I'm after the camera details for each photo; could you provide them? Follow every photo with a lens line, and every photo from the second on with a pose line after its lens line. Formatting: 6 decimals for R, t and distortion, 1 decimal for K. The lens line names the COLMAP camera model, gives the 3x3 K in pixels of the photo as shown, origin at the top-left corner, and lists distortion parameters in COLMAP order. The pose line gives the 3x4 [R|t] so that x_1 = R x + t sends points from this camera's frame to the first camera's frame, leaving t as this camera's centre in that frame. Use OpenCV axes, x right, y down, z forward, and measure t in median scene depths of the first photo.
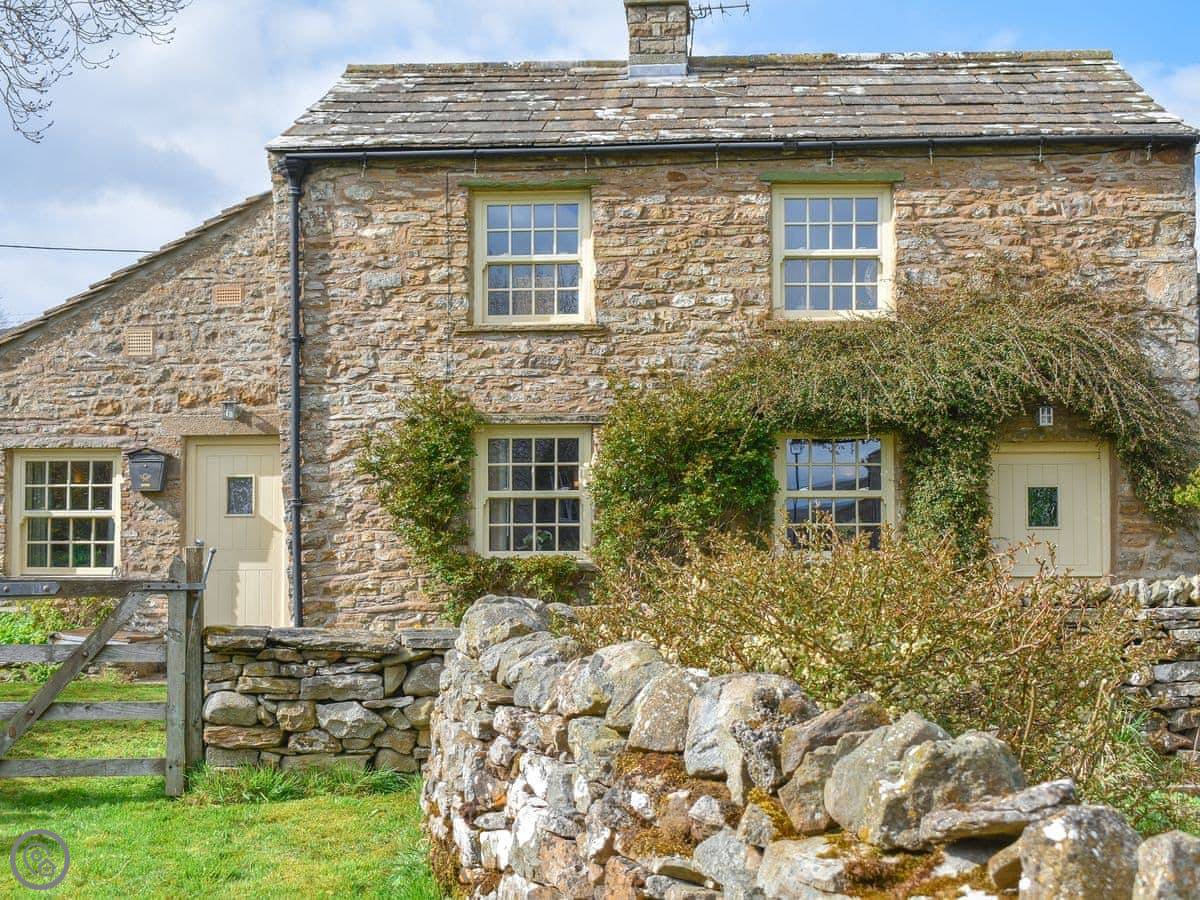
lens RADIAL K [[1469.7, 0, 600.0], [0, 1469.7, 450.0], [0, 0, 1]] dist [-0.037182, -0.002961]
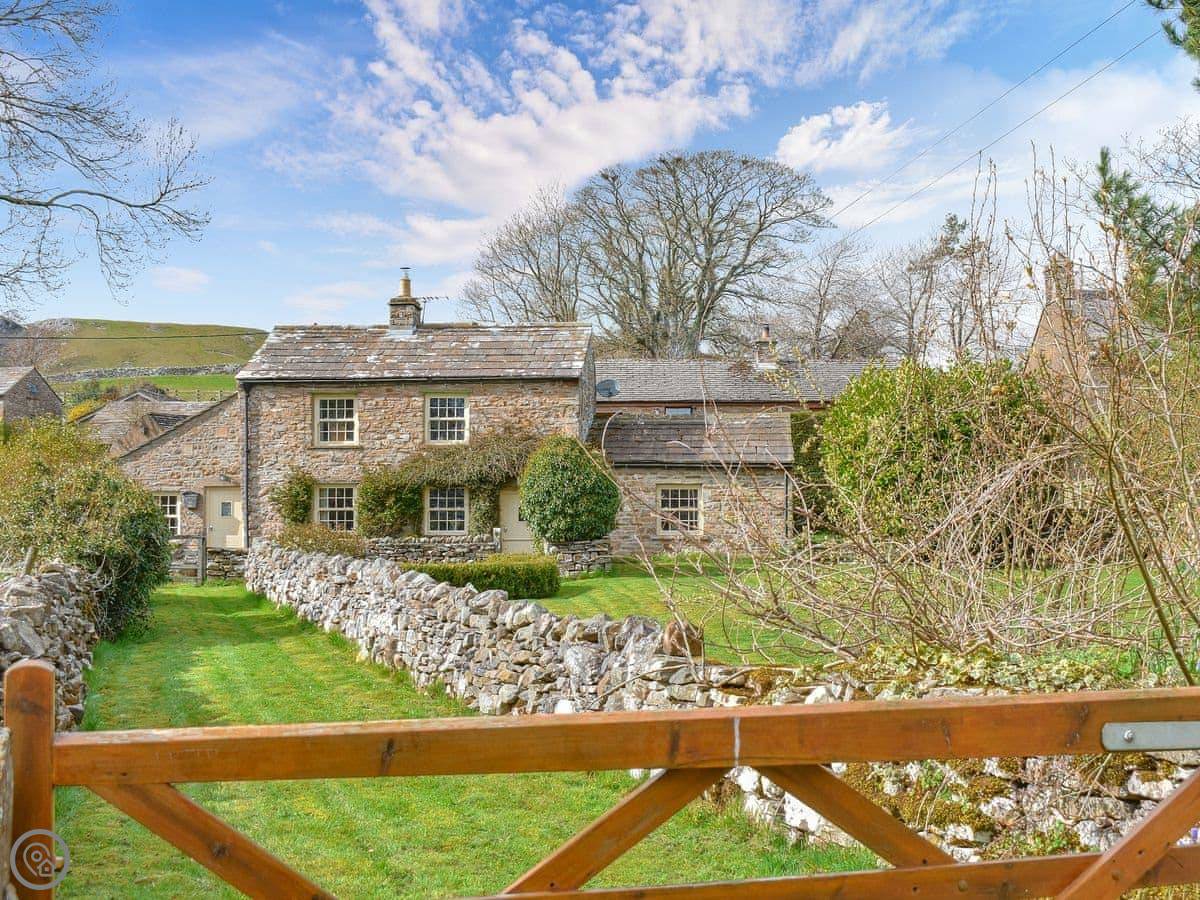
lens RADIAL K [[1456.5, 0, 630.3], [0, 1456.5, 452.5], [0, 0, 1]] dist [-0.017067, 0.034731]
pose [[1.000000, 0.000005, -0.000672, 0.488054], [0.000001, 0.999965, 0.008362, -0.094430], [0.000672, -0.008362, 0.999965, -1.630907]]
